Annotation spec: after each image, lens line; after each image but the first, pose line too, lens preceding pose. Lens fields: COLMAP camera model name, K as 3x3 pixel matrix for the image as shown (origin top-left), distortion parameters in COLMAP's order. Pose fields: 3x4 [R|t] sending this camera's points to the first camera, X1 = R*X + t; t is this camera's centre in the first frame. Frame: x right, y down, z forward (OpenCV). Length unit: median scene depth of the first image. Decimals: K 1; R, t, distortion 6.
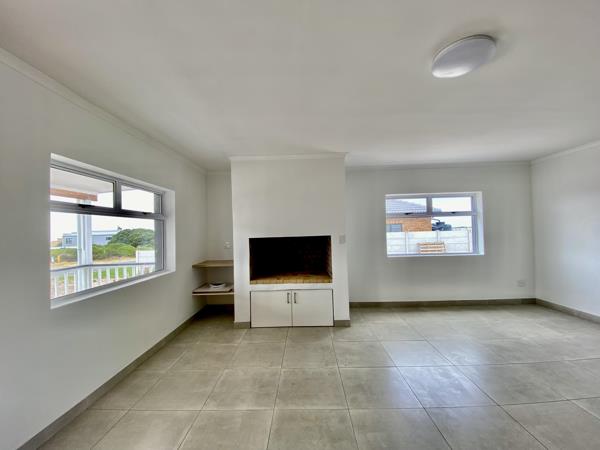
lens RADIAL K [[253.2, 0, 301.4], [0, 253.2, 223.6], [0, 0, 1]] dist [0.002491, -0.005138]
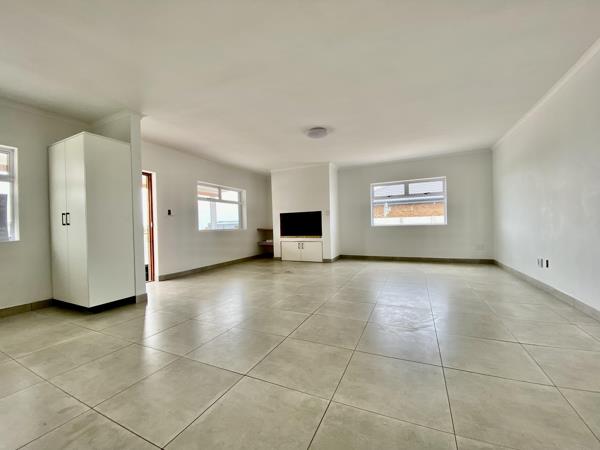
lens RADIAL K [[253.2, 0, 300.9], [0, 253.2, 223.9], [0, 0, 1]] dist [0.002491, -0.005138]
pose [[0.910358, -0.004992, -0.413791, 0.704519], [0.016385, 0.999578, 0.023988, 0.092459], [0.413497, -0.028618, 0.910056, -0.638717]]
